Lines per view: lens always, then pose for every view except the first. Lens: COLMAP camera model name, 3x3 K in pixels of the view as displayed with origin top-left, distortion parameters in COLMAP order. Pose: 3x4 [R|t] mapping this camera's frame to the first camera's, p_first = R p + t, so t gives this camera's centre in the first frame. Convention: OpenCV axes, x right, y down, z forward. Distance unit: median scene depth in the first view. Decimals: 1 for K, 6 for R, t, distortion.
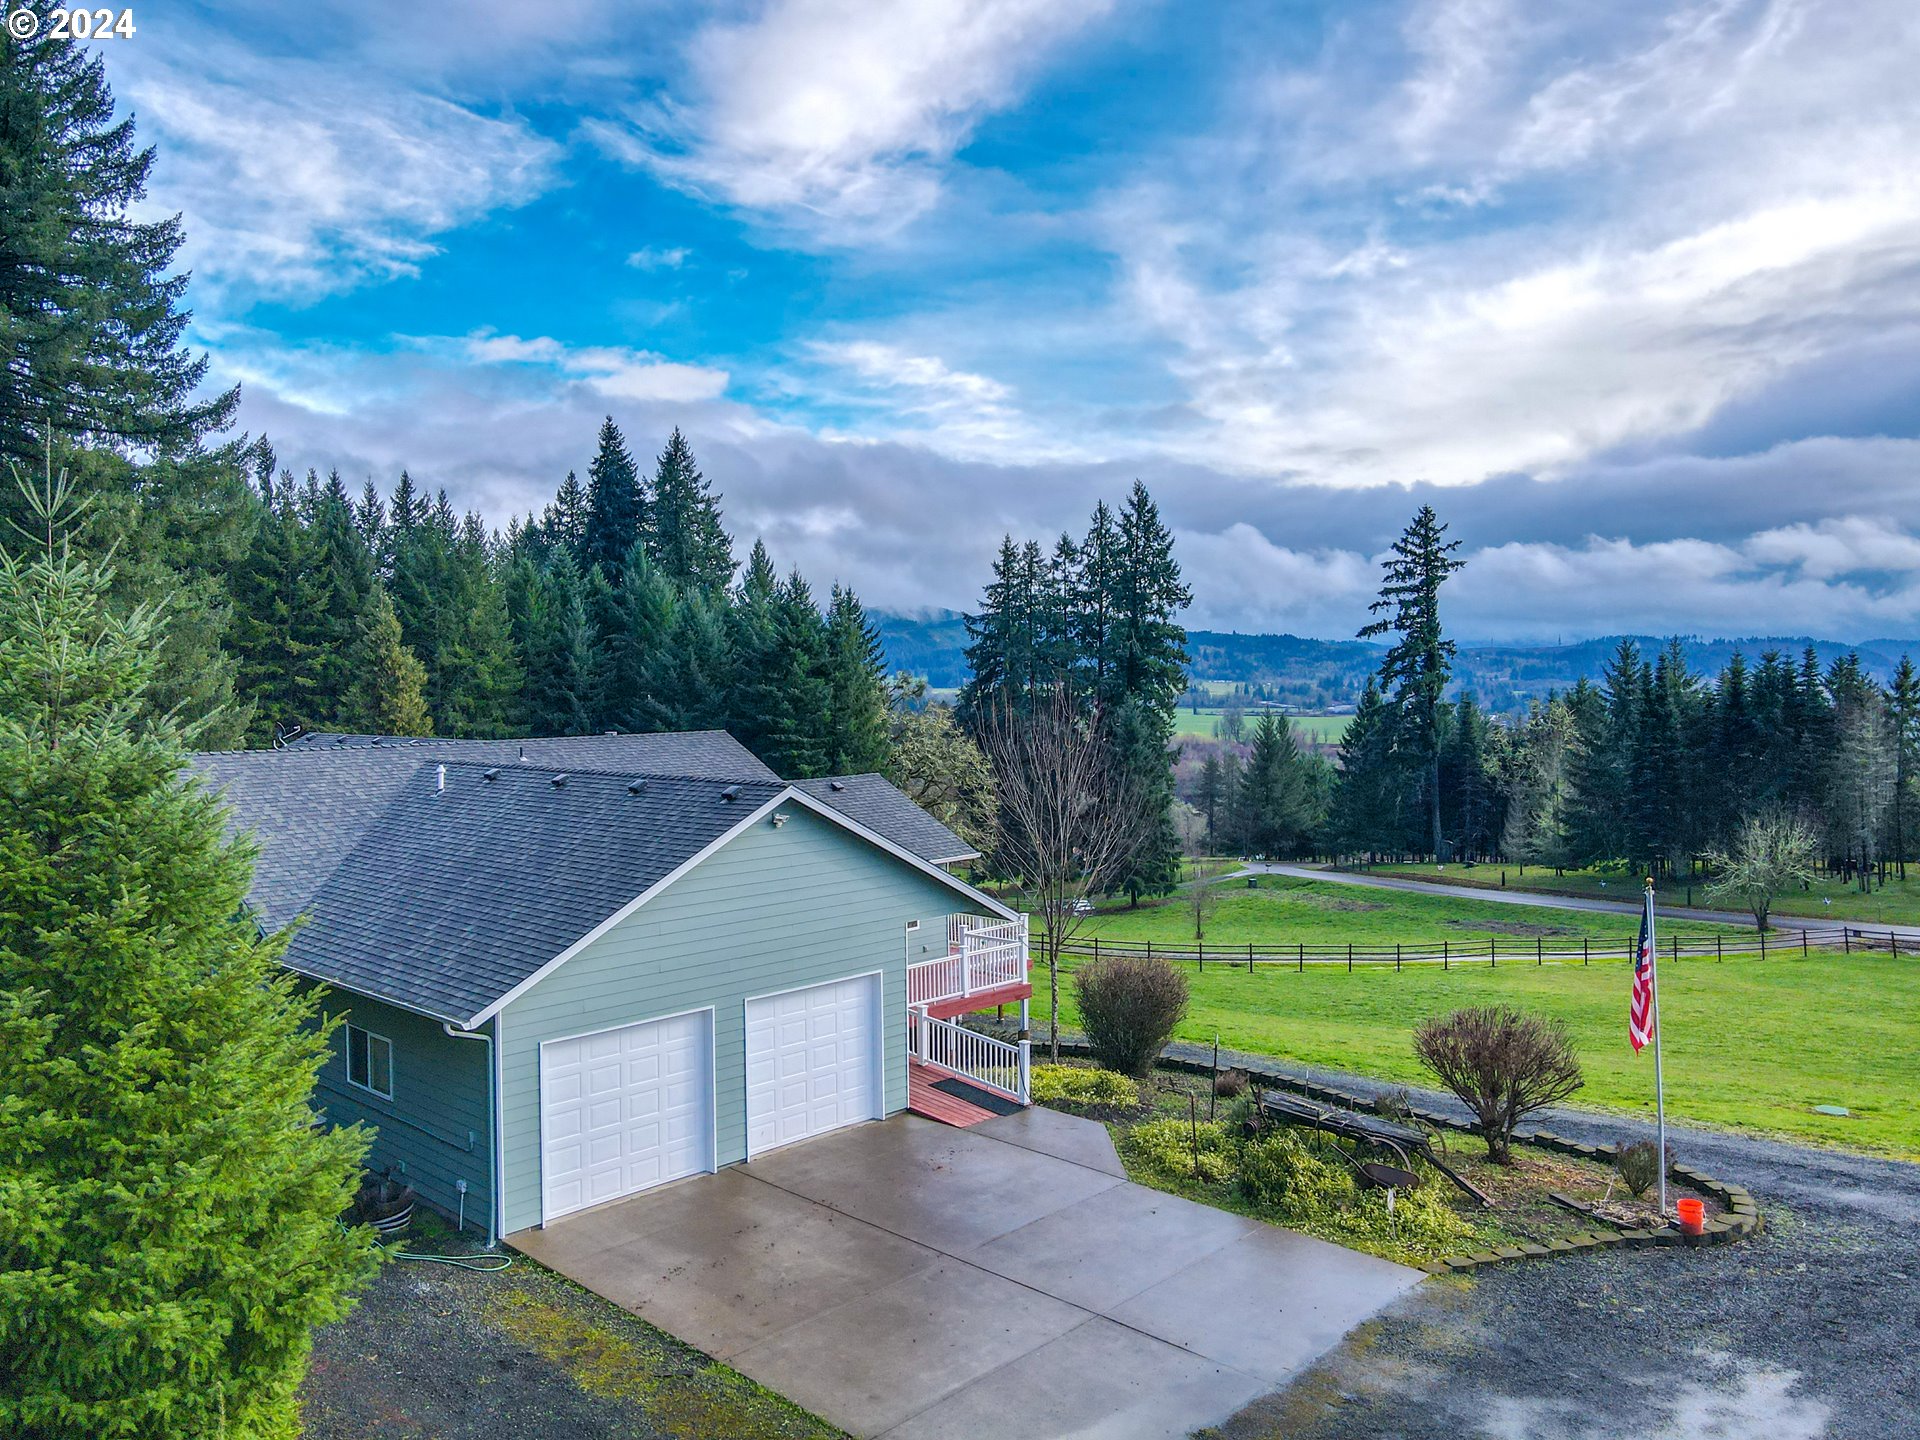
lens RADIAL K [[1412.6, 0, 960.3], [0, 1412.6, 707.9], [0, 0, 1]] dist [-0.002904, 0.034631]
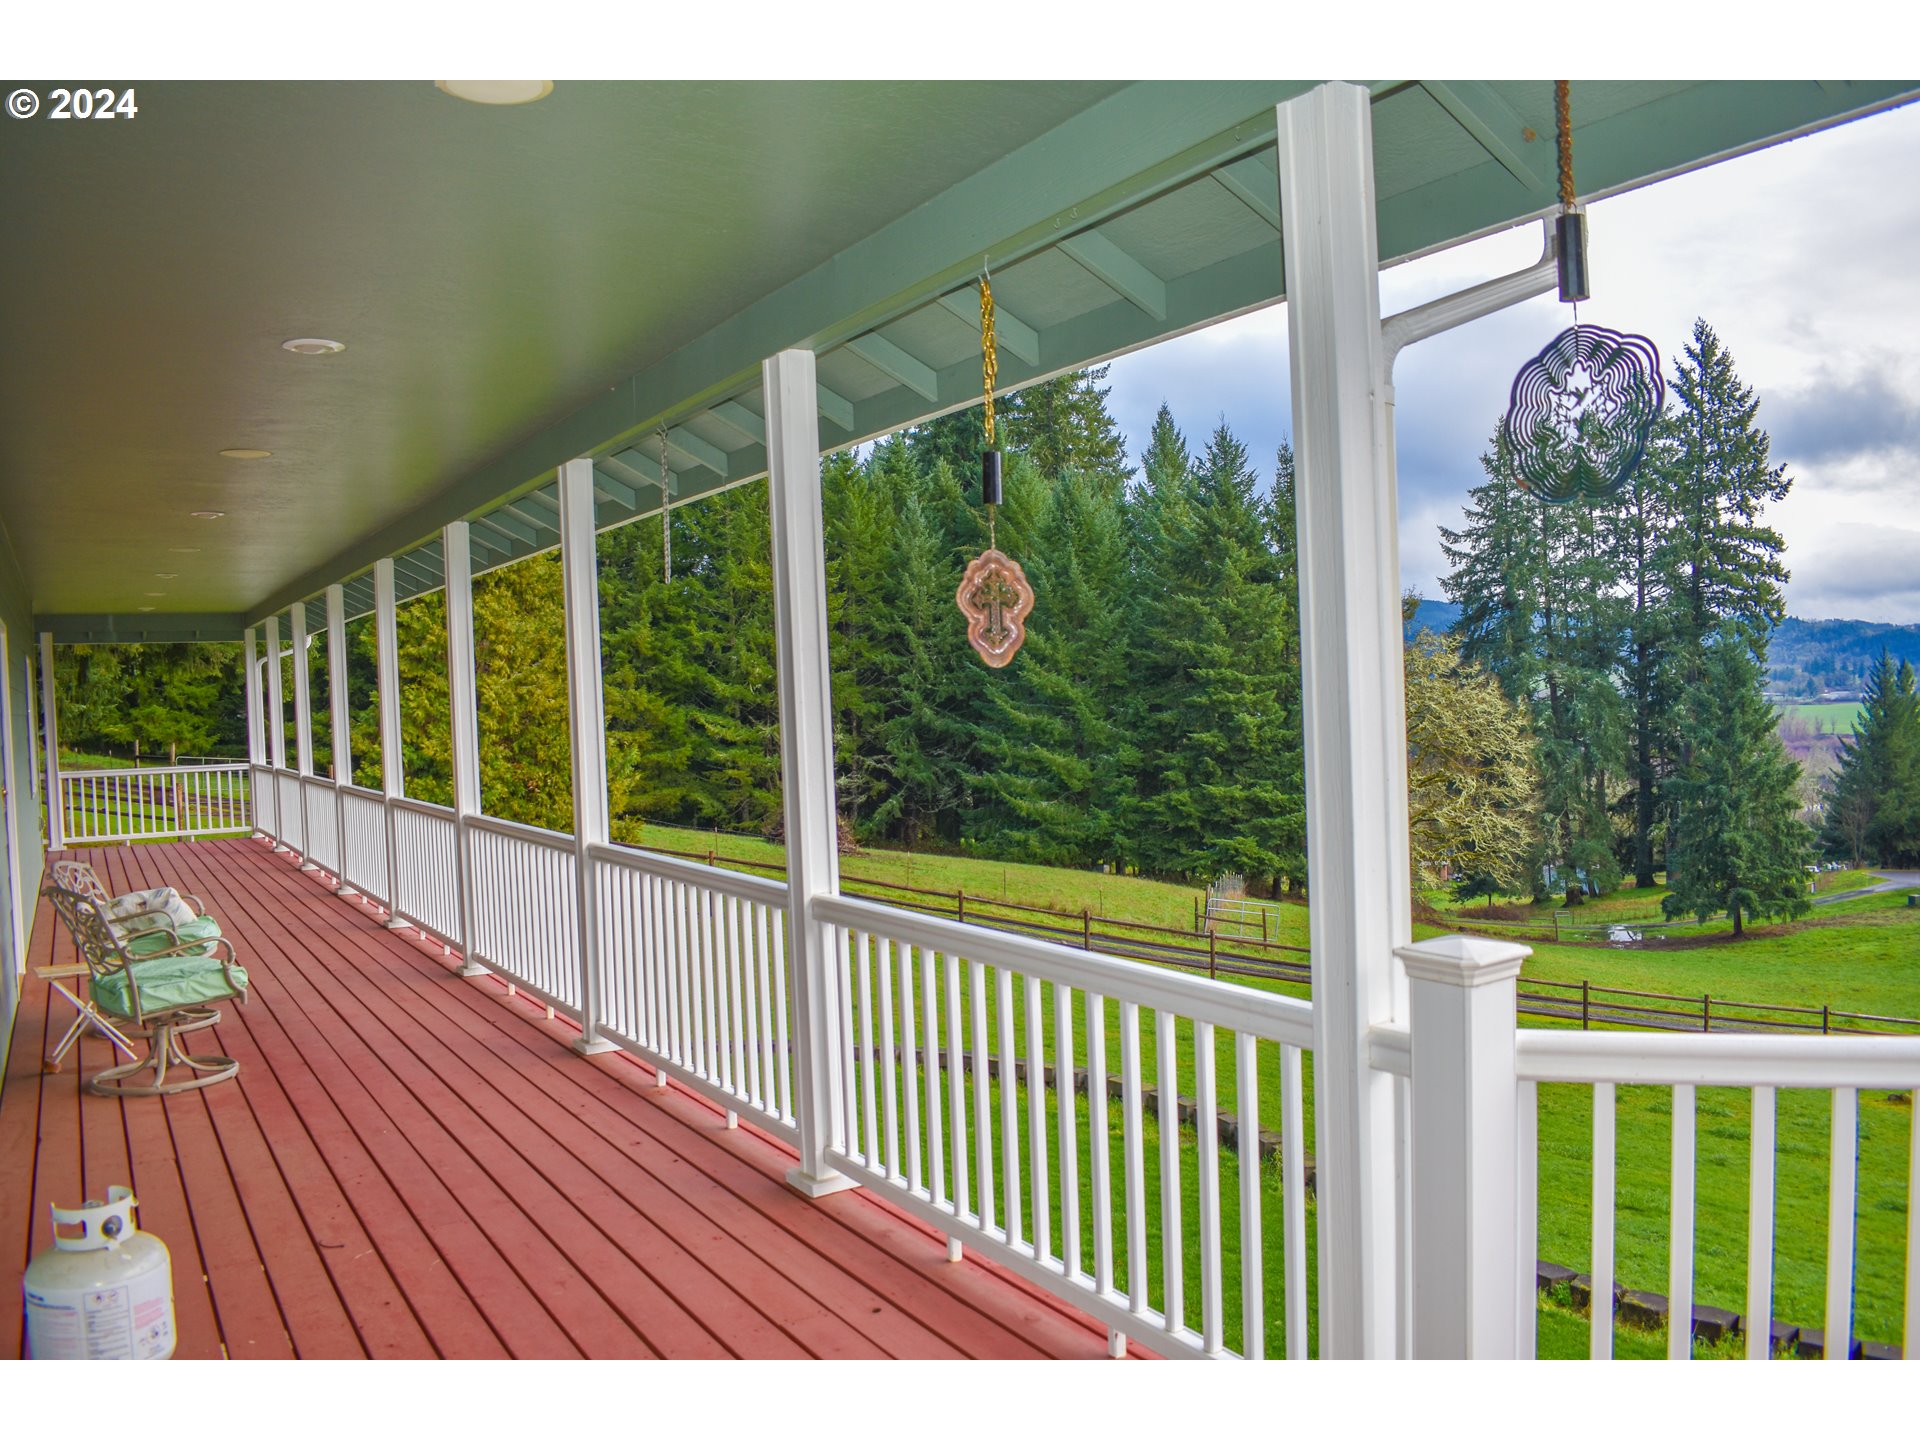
lens RADIAL K [[1531.7, 0, 960.0], [0, 1531.7, 720.0], [0, 0, 1]] dist [-0.081138, -0.007942]
pose [[0.964890, -0.016451, -0.262137, -0.043622], [0.018342, 0.999820, 0.004768, 0.030378], [0.262012, -0.009408, 0.965019, 0.237359]]
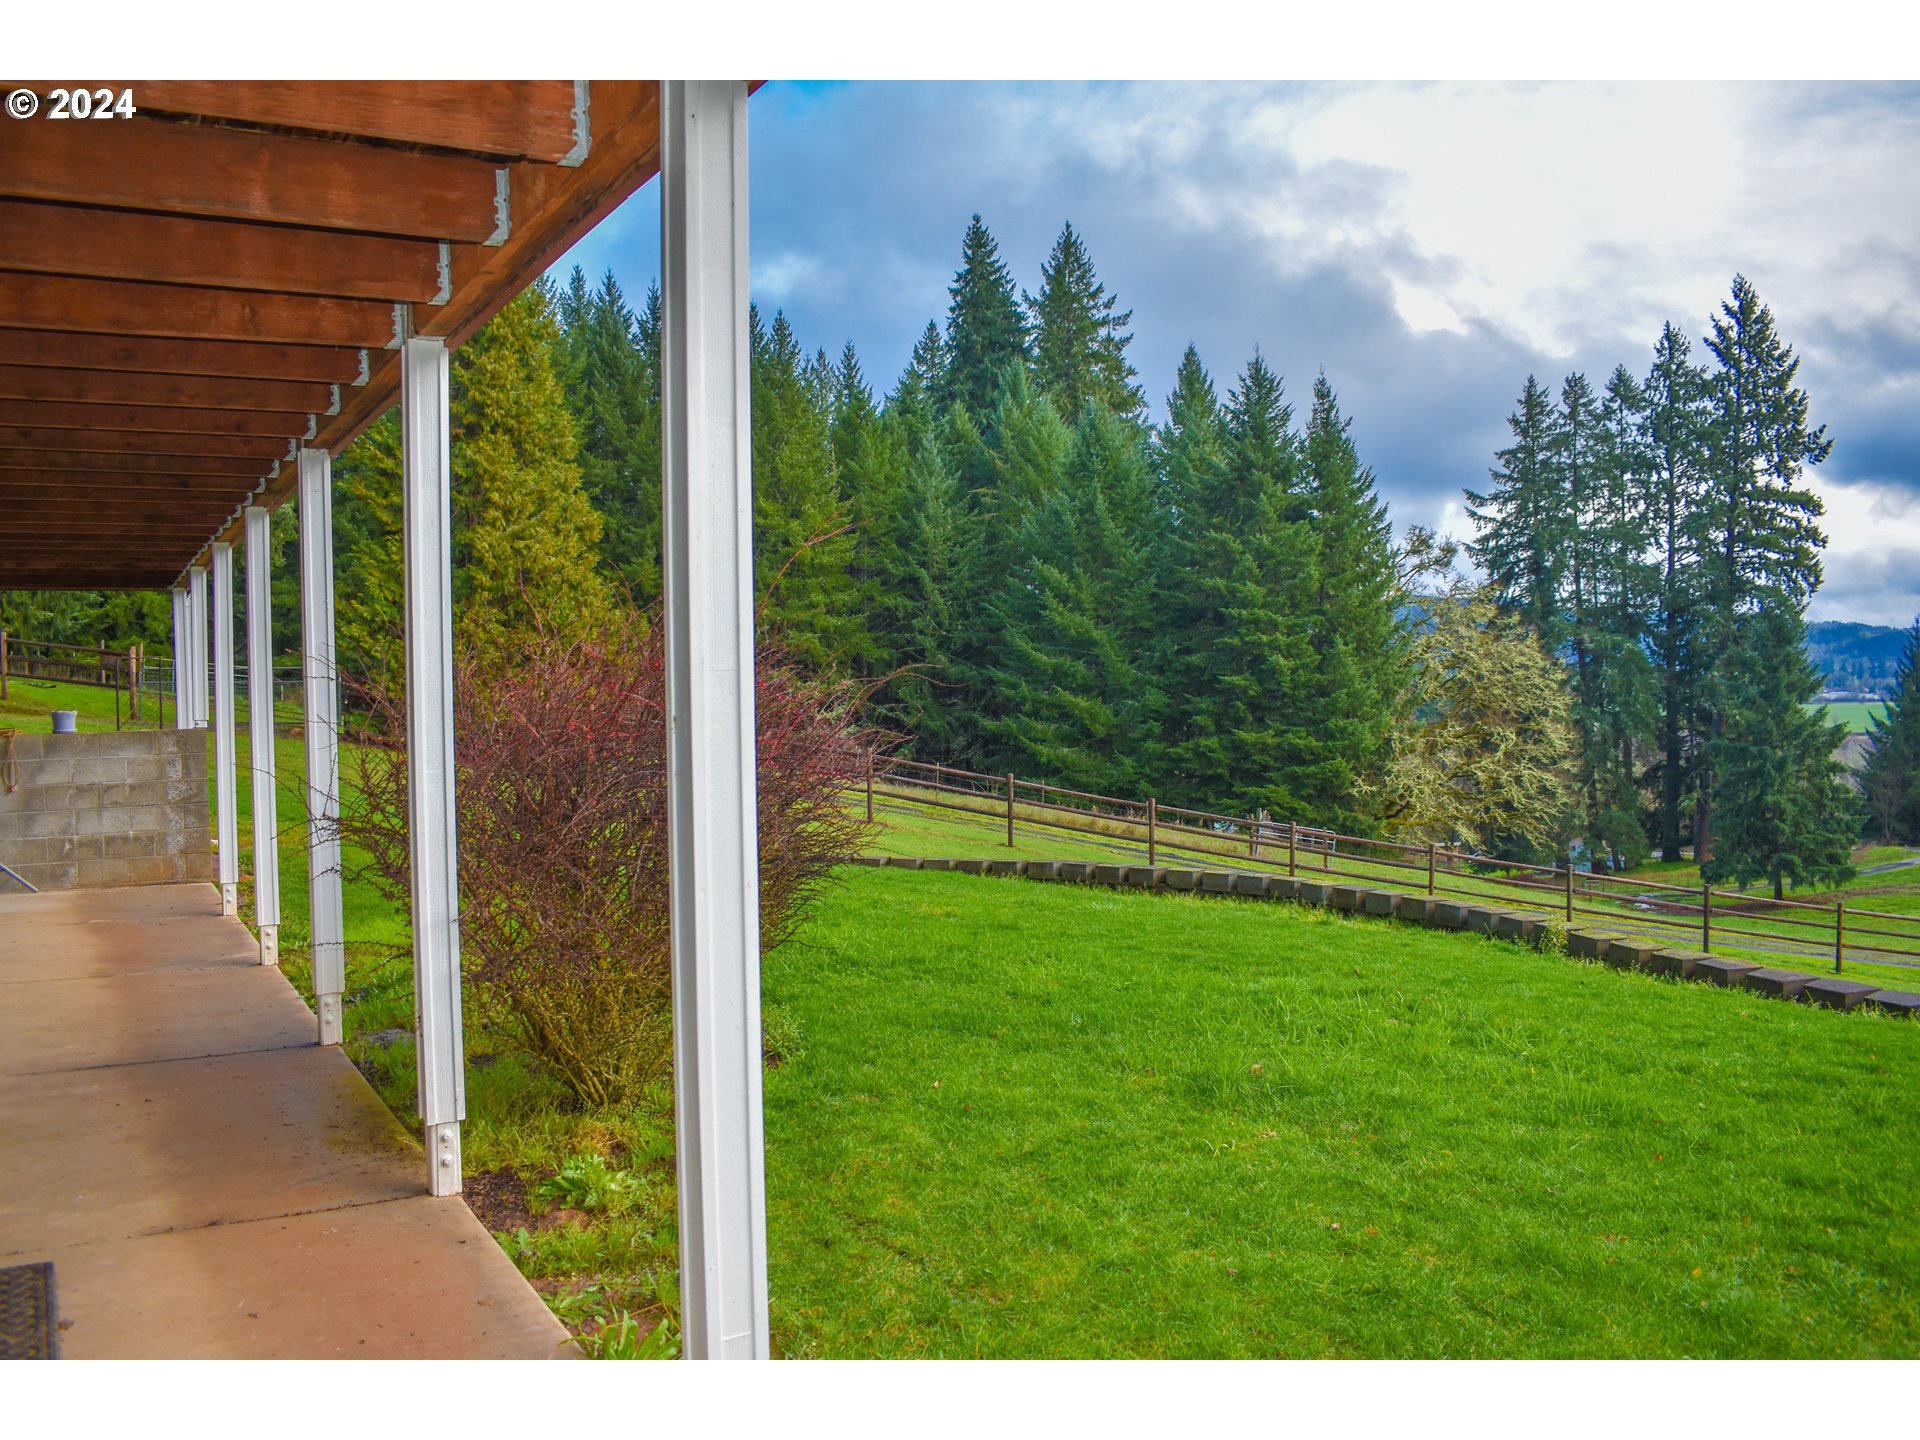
lens RADIAL K [[1531.7, 0, 960.0], [0, 1531.7, 720.0], [0, 0, 1]] dist [-0.081138, -0.007942]
pose [[0.965371, -0.001867, -0.260873, -0.058436], [0.005069, 0.999920, 0.011602, 0.048792], [0.260831, -0.012522, 0.965303, 0.261958]]
